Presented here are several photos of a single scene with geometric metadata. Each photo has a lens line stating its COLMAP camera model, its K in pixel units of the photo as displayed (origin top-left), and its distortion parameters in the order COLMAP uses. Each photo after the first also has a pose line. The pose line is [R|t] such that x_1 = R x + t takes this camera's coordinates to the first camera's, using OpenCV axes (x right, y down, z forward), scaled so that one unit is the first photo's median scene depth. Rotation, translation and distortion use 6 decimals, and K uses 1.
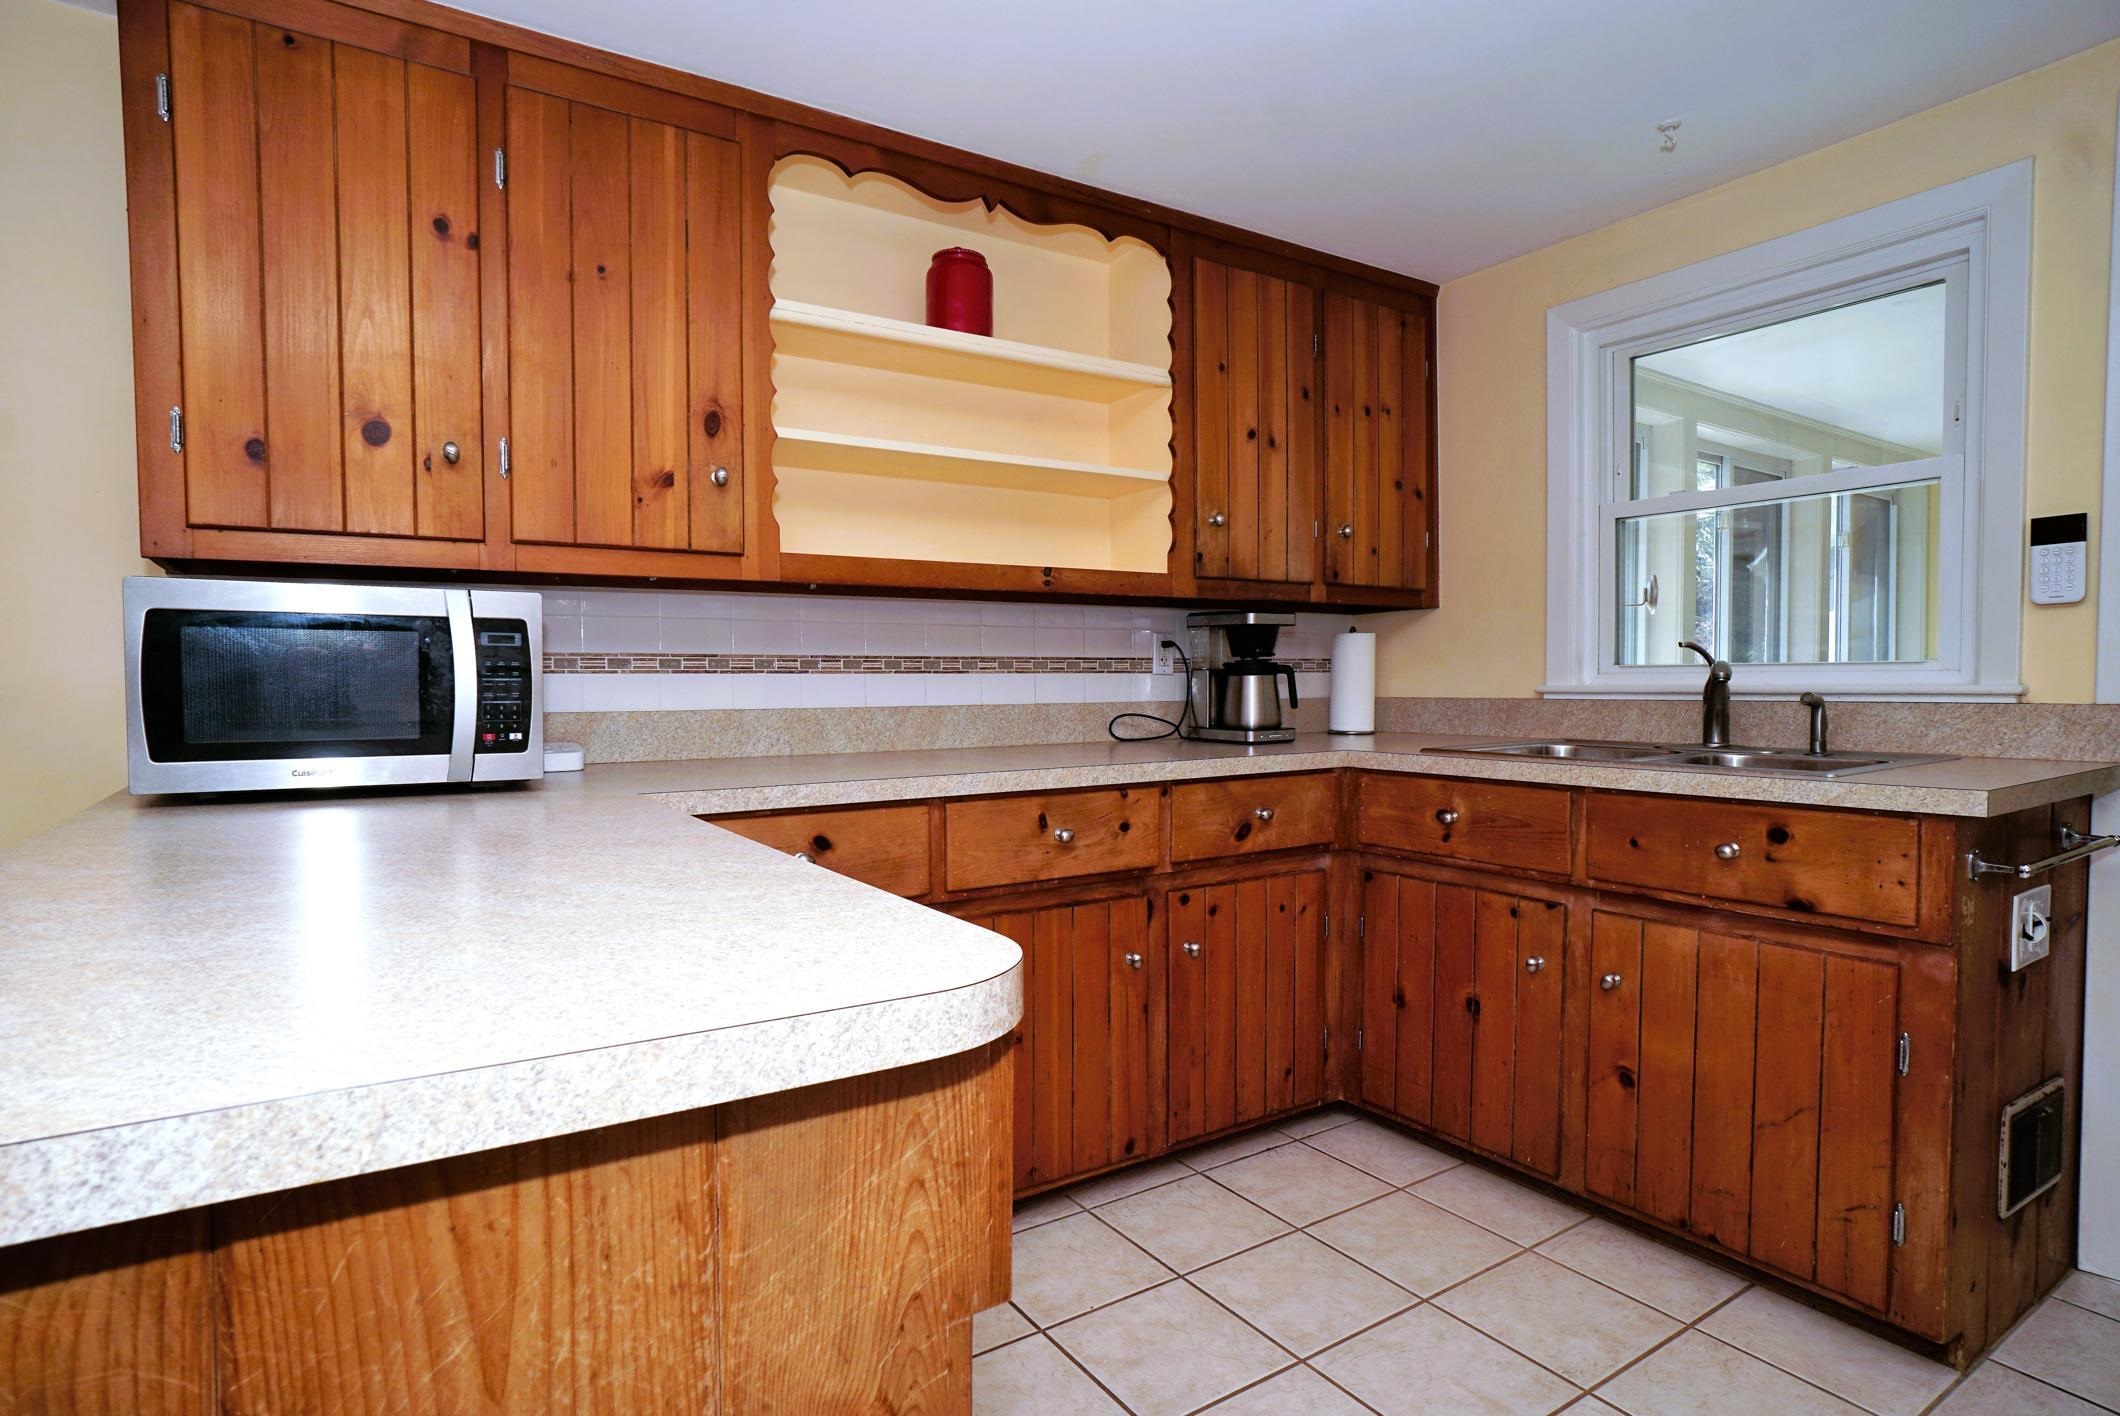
lens RADIAL K [[1103.7, 0, 1060.0], [0, 1103.7, 708.0], [0, 0, 1]] dist [-0.000576, -0.028061]
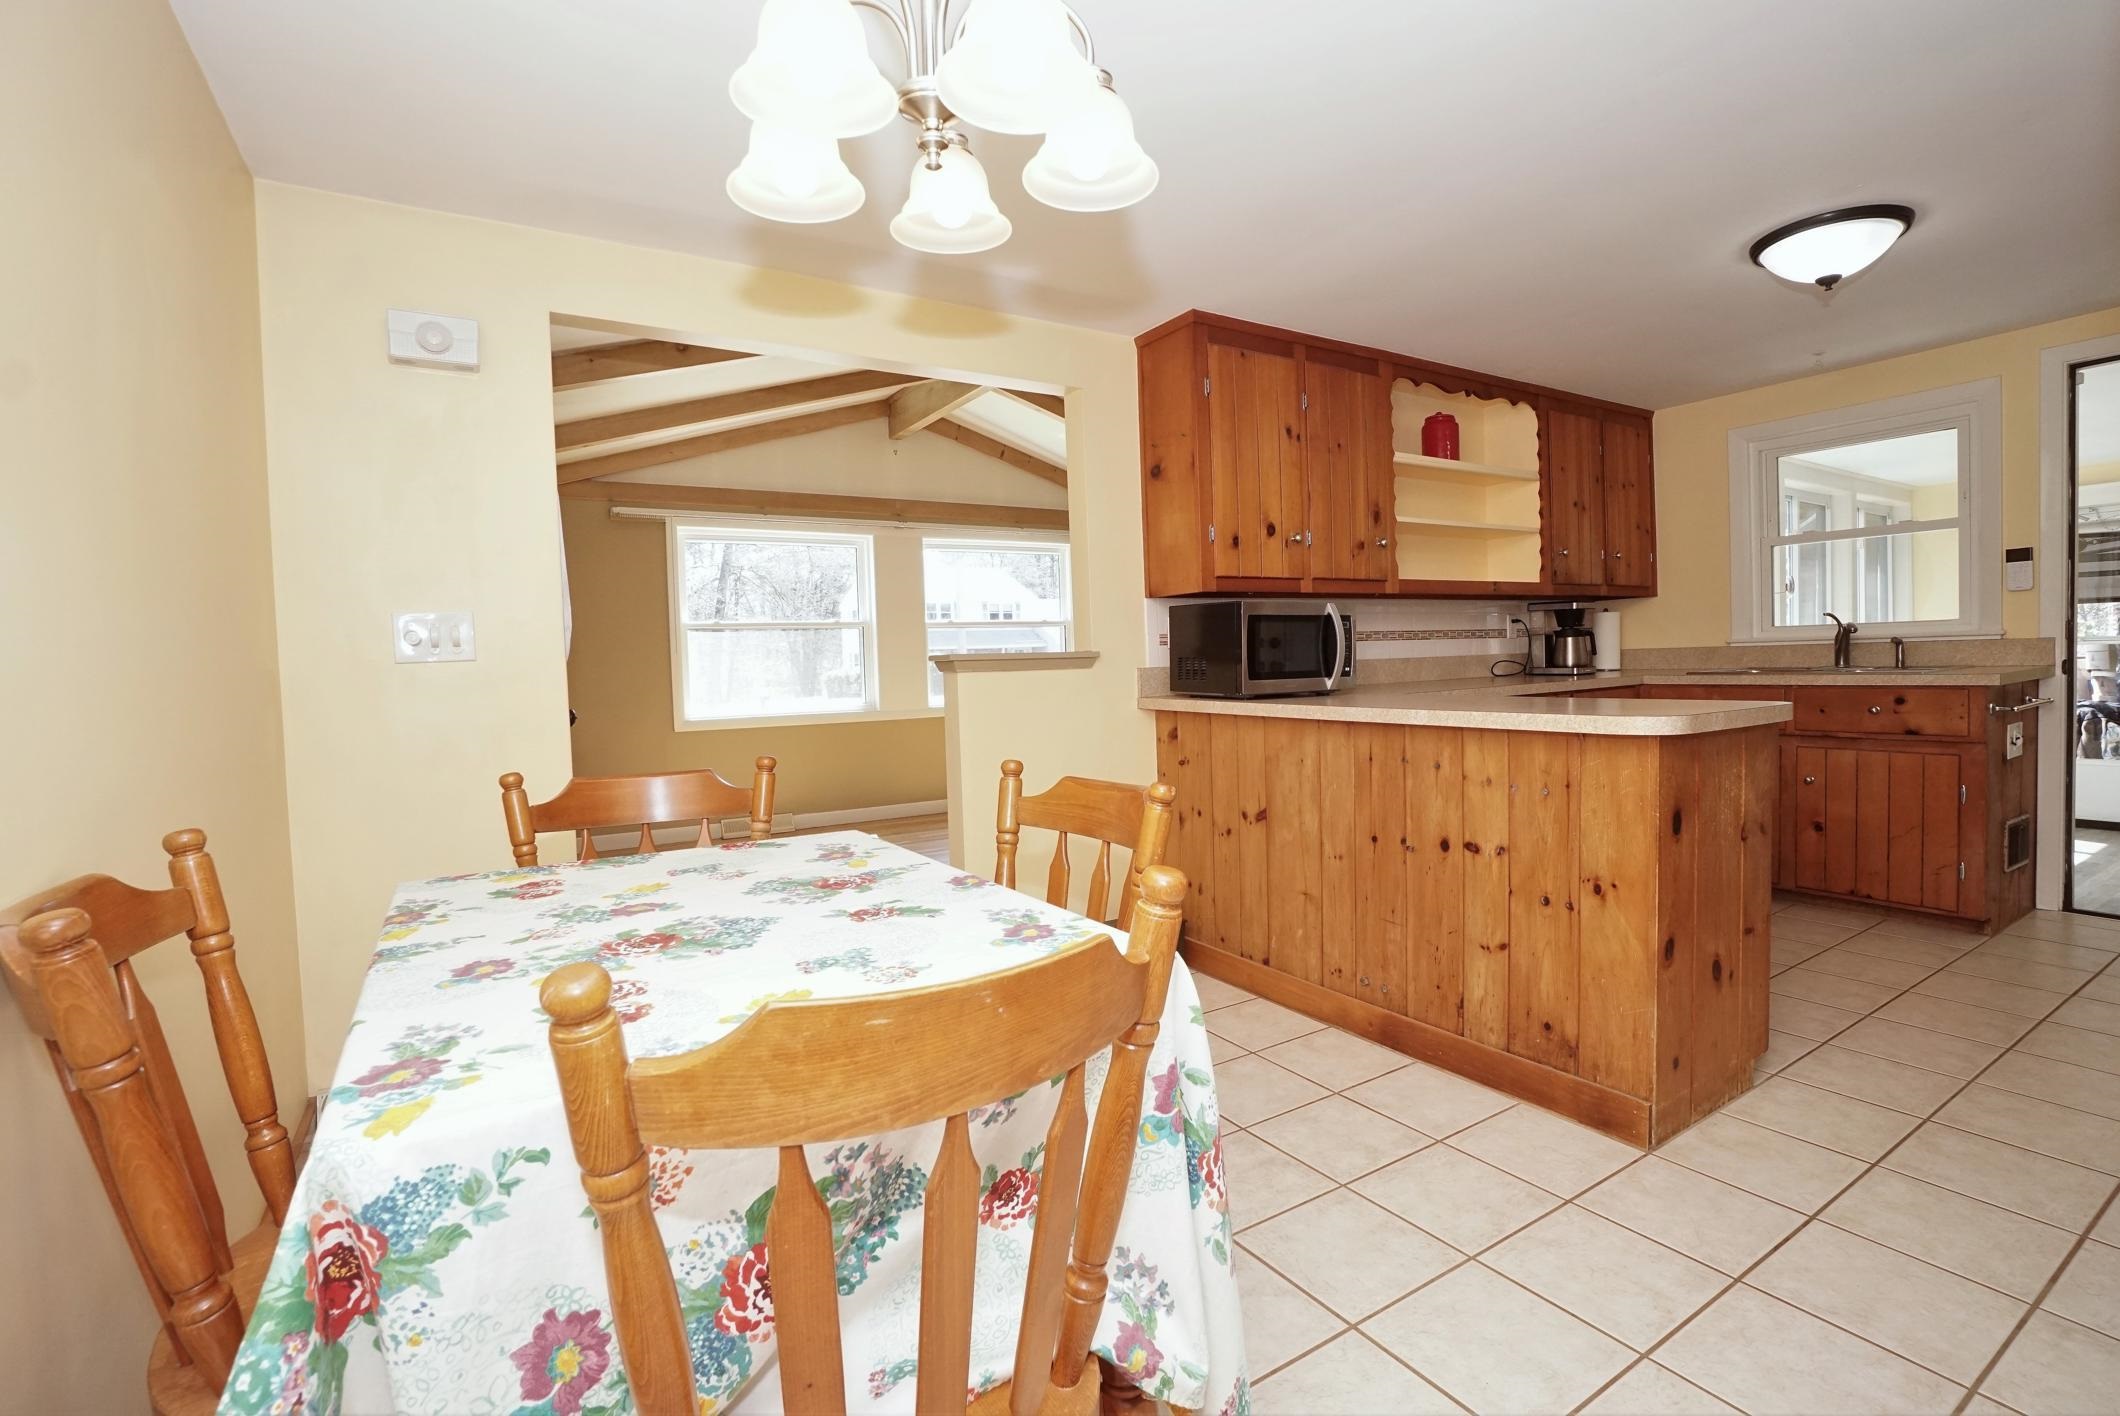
lens RADIAL K [[941.1, 0, 1054.5], [0, 941.1, 715.1], [0, 0, 1]] dist [-0.046933, 0.000103]
pose [[0.999151, -0.026877, -0.031228, -0.689011], [0.027850, 0.999127, 0.031147, 0.029710], [0.030363, -0.031991, 0.999027, -0.598098]]
